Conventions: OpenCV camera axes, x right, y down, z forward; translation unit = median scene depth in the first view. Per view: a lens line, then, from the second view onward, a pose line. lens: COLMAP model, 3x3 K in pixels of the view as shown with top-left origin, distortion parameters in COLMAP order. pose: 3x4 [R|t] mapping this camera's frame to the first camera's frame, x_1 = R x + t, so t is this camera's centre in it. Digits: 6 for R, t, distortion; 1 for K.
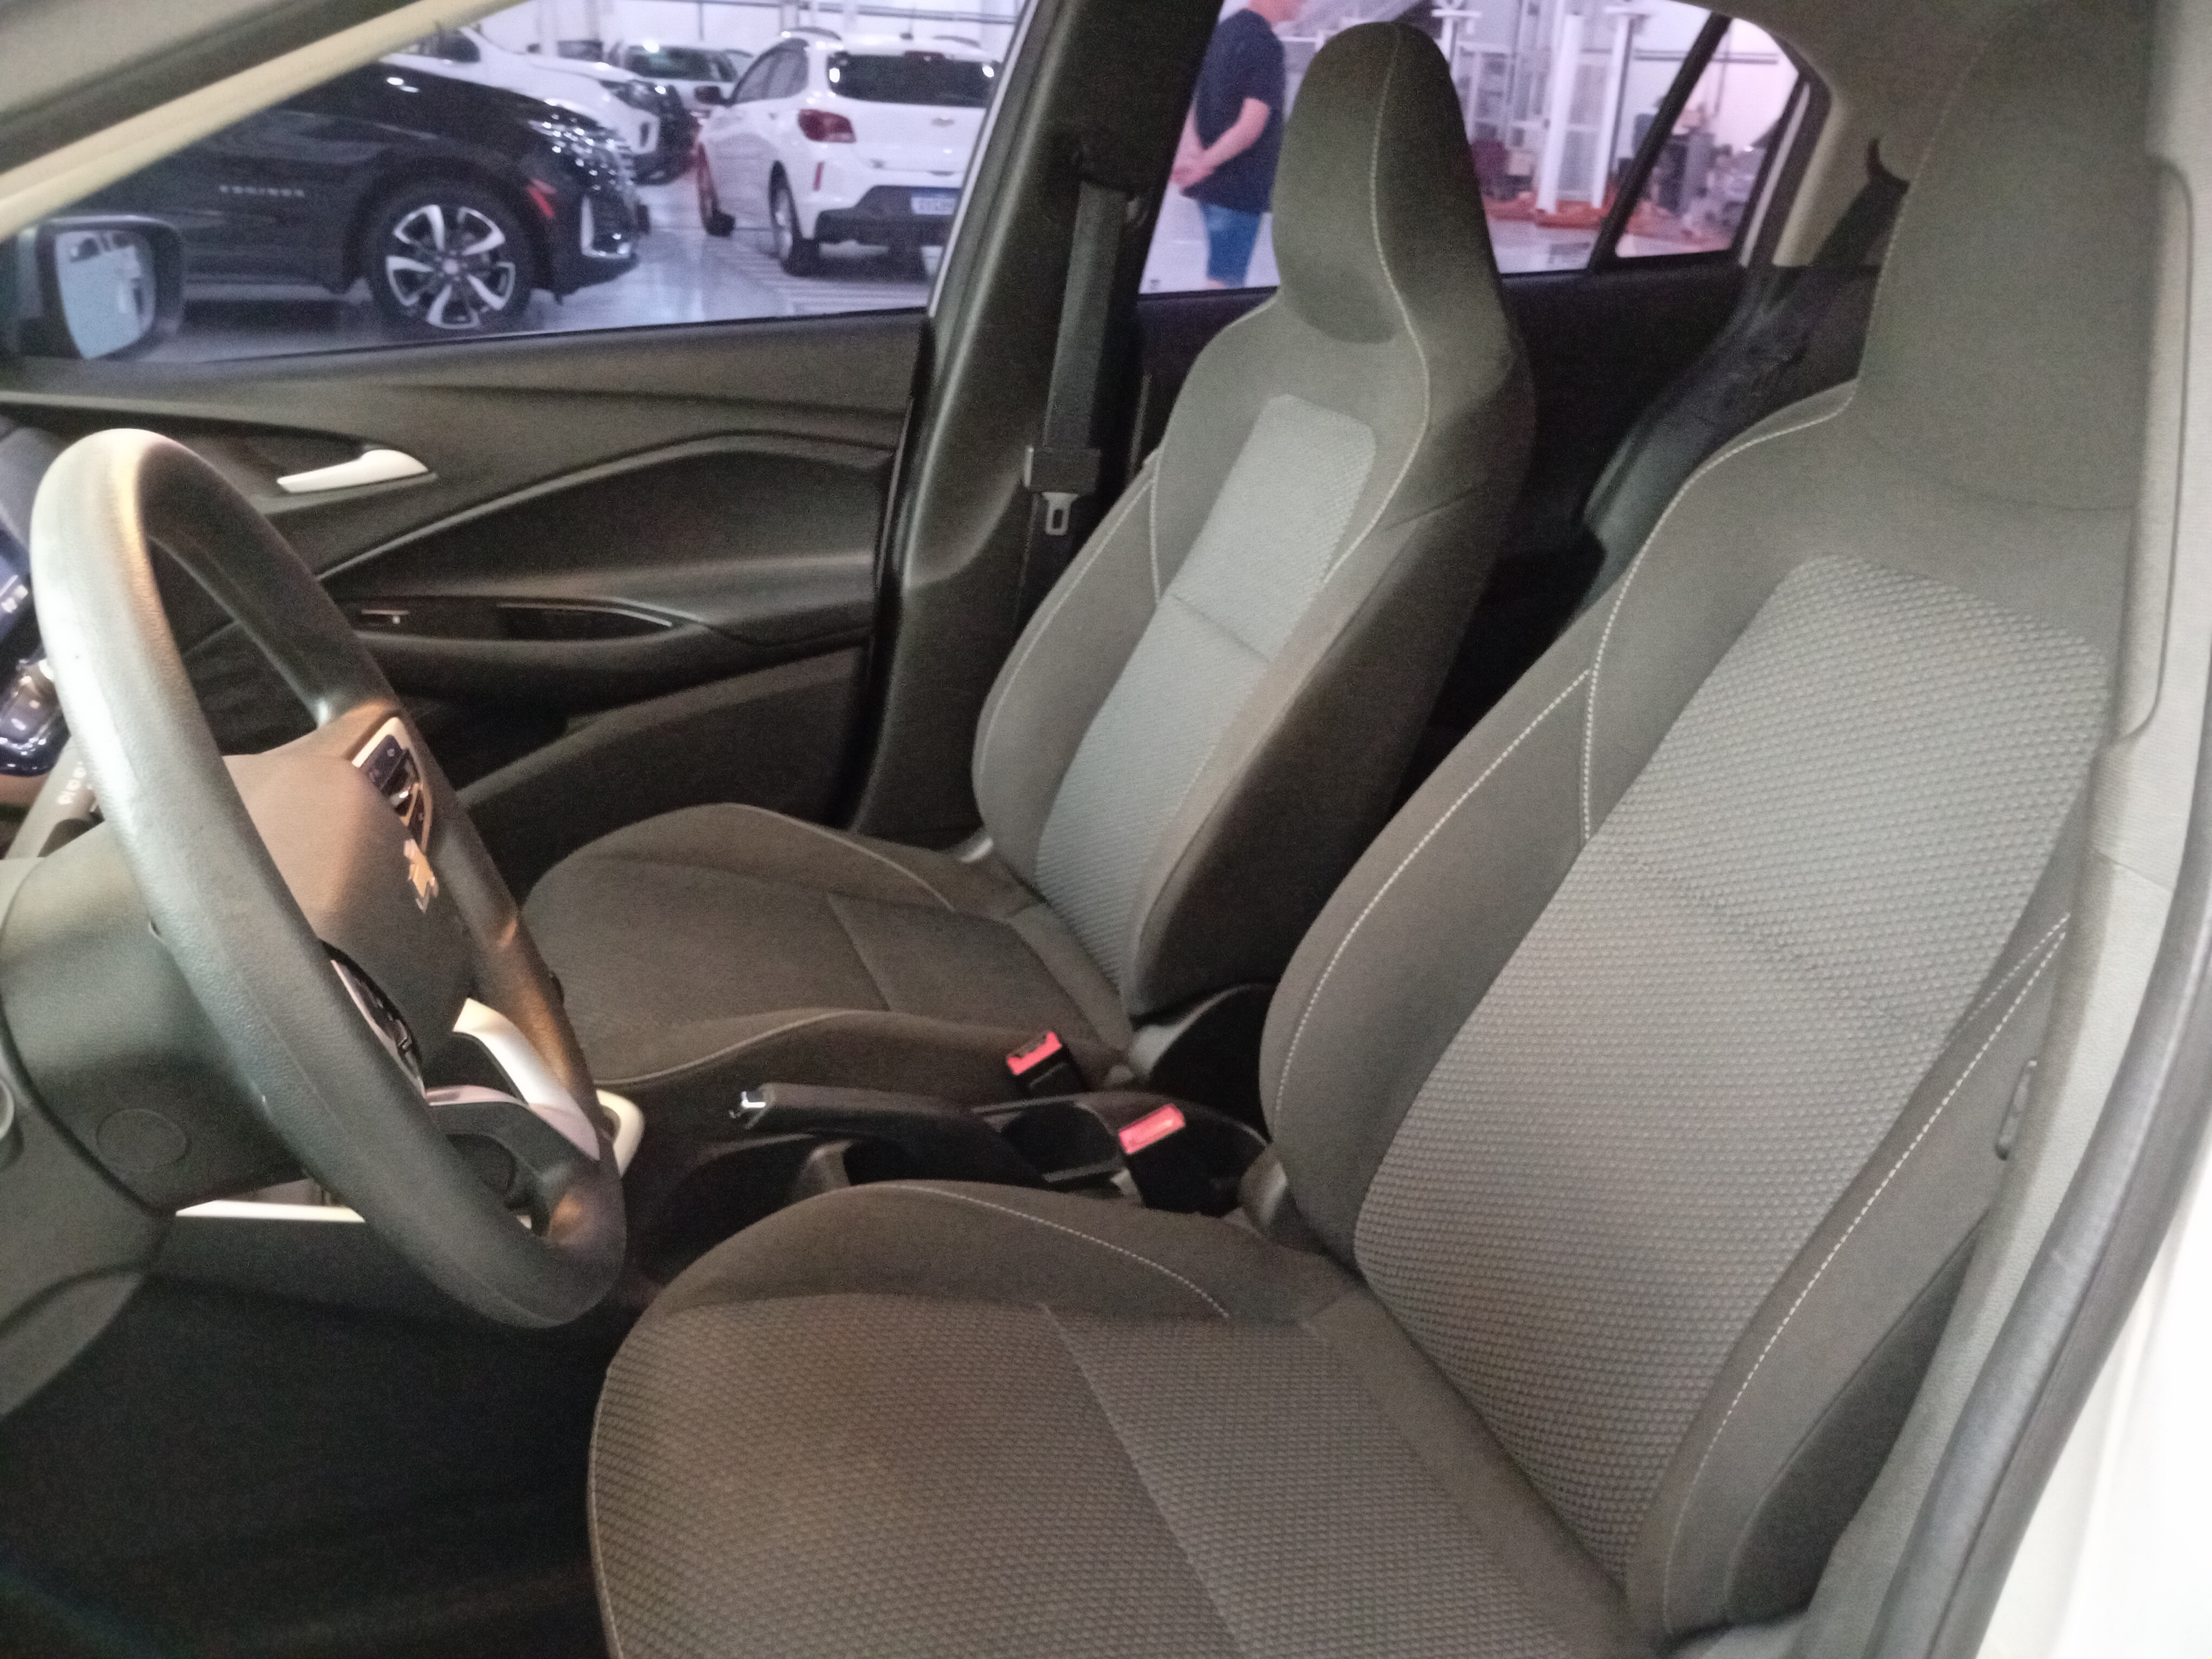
lens RADIAL K [[1656.5, 0, 1106.0], [0, 1656.5, 829.5], [0, 0, 1]] dist [-0.006573, -0.004501]
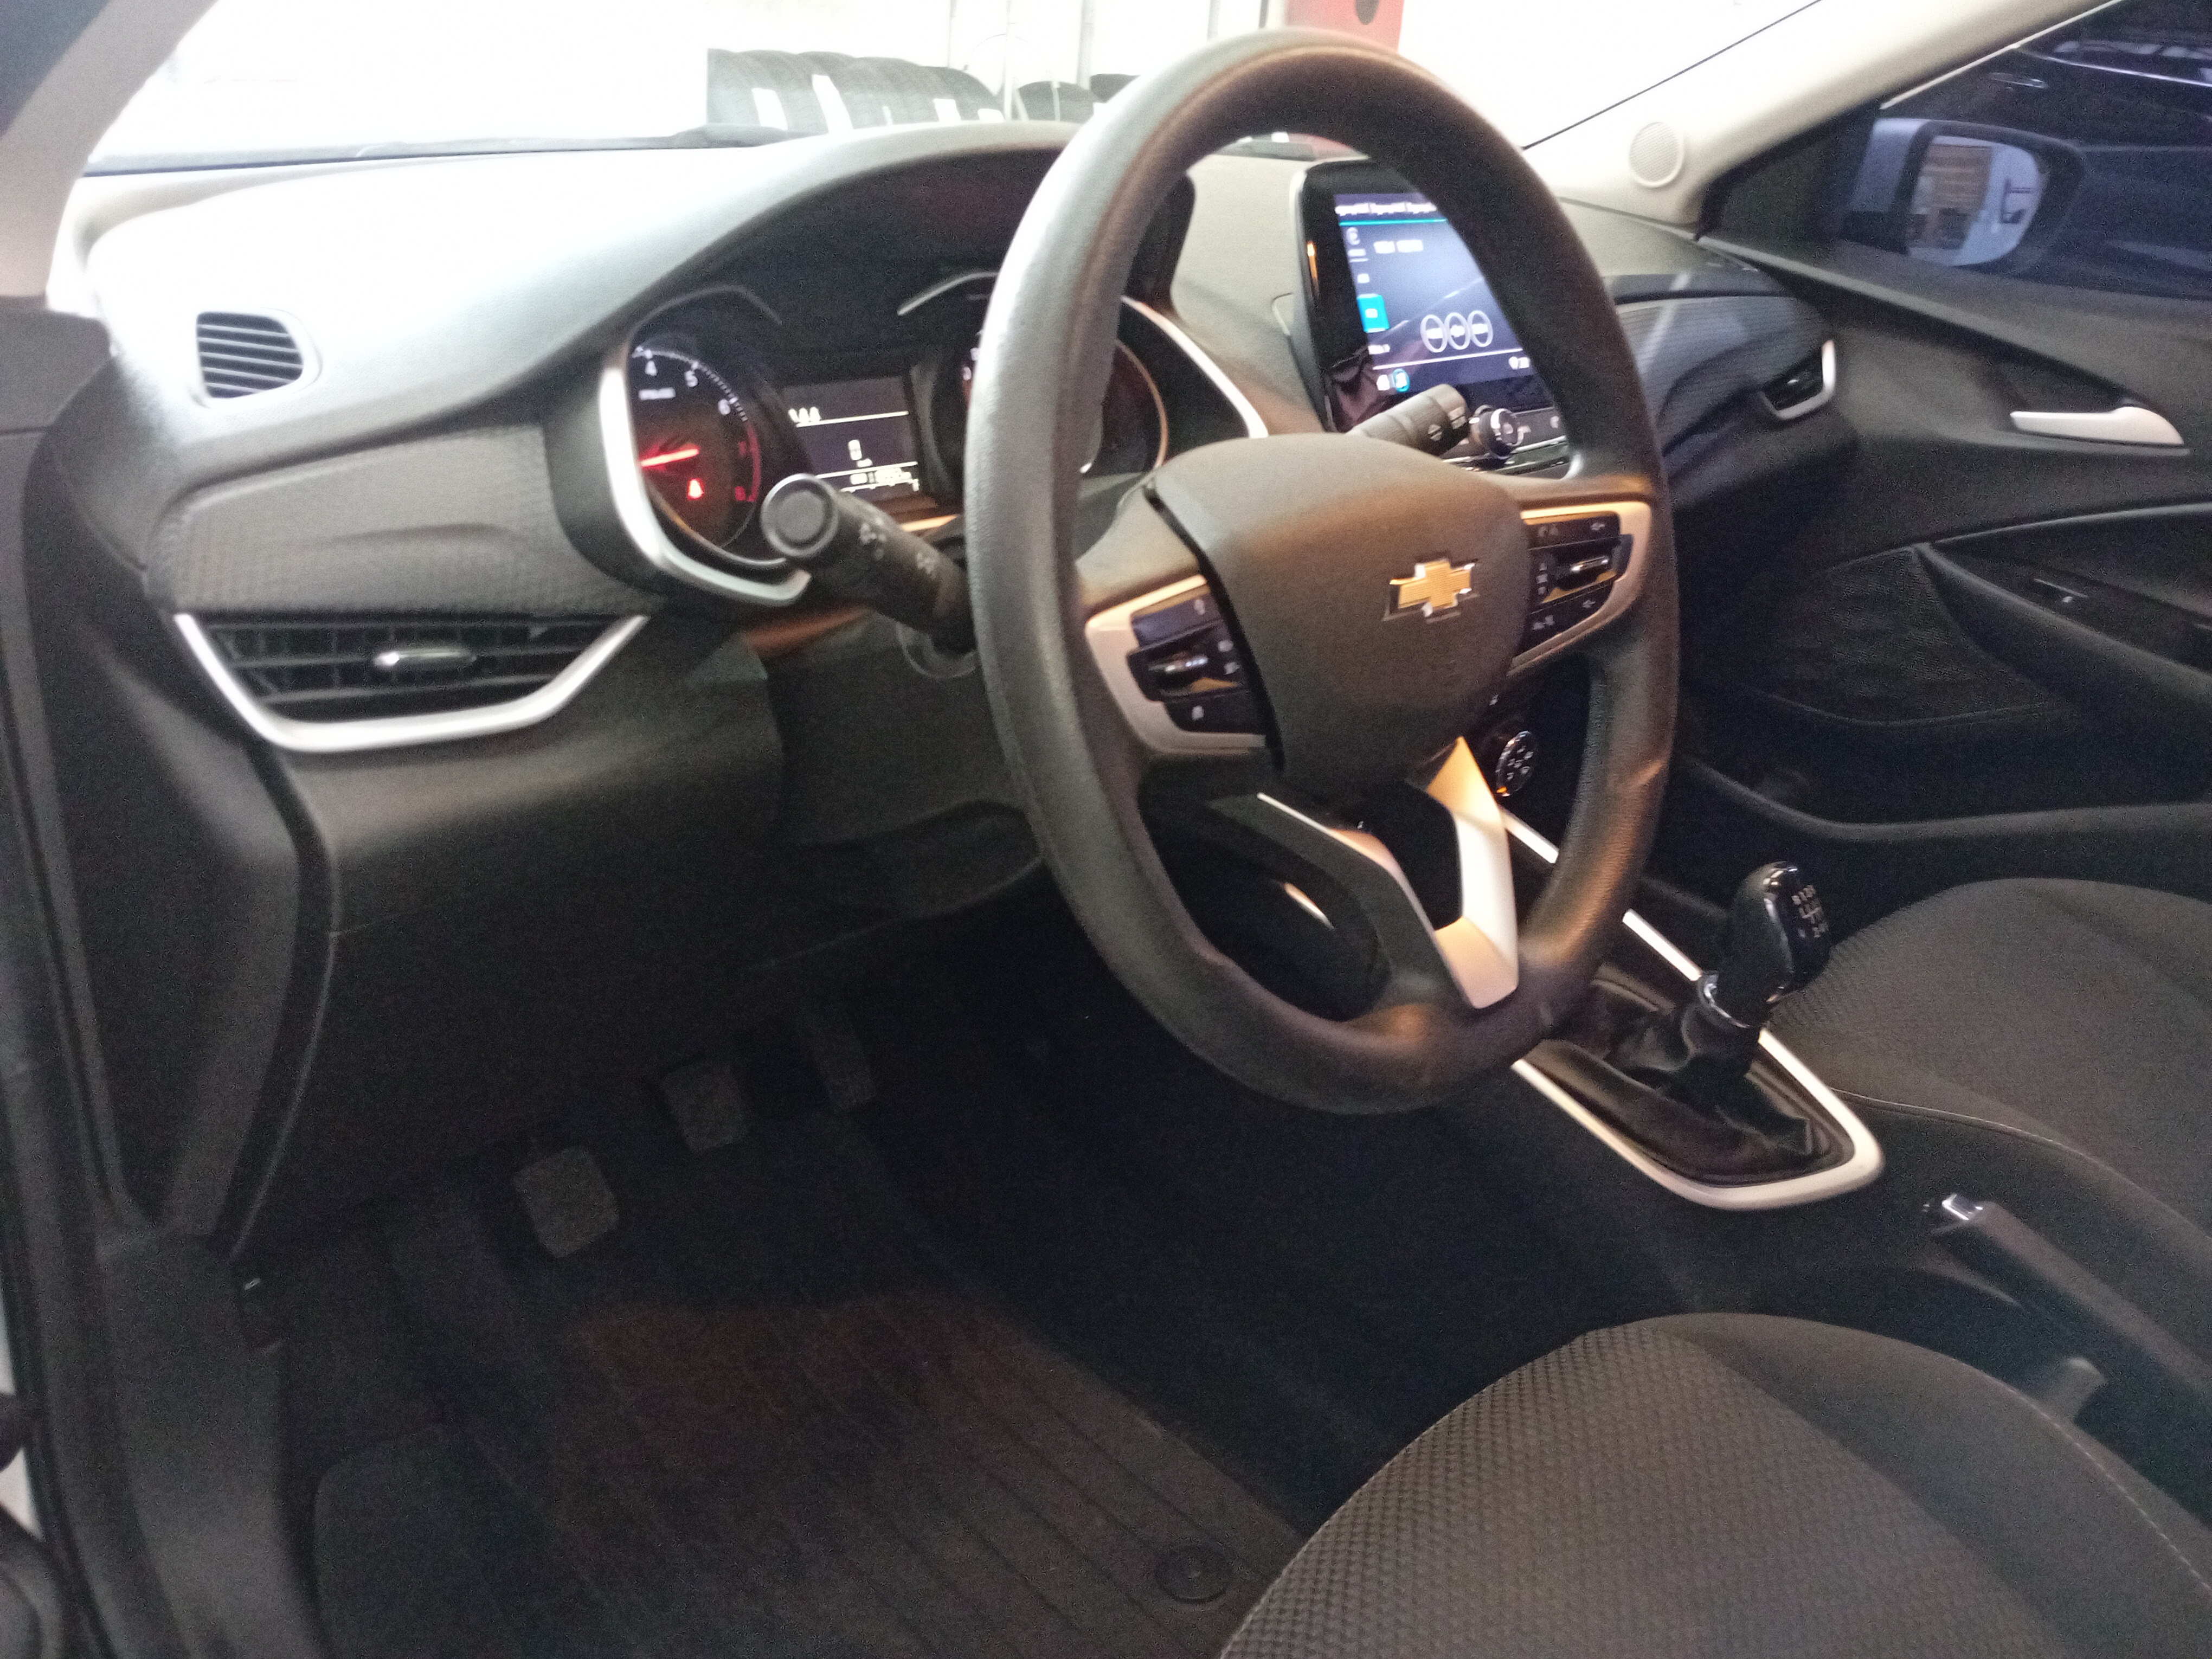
lens RADIAL K [[1656.5, 0, 1106.0], [0, 1656.5, 829.5], [0, 0, 1]] dist [-0.006573, -0.004501]
pose [[0.441707, 0.407650, -0.799197, 0.131416], [-0.422892, 0.880242, 0.215262, 0.009925], [0.791238, 0.242891, 0.561201, 0.181939]]
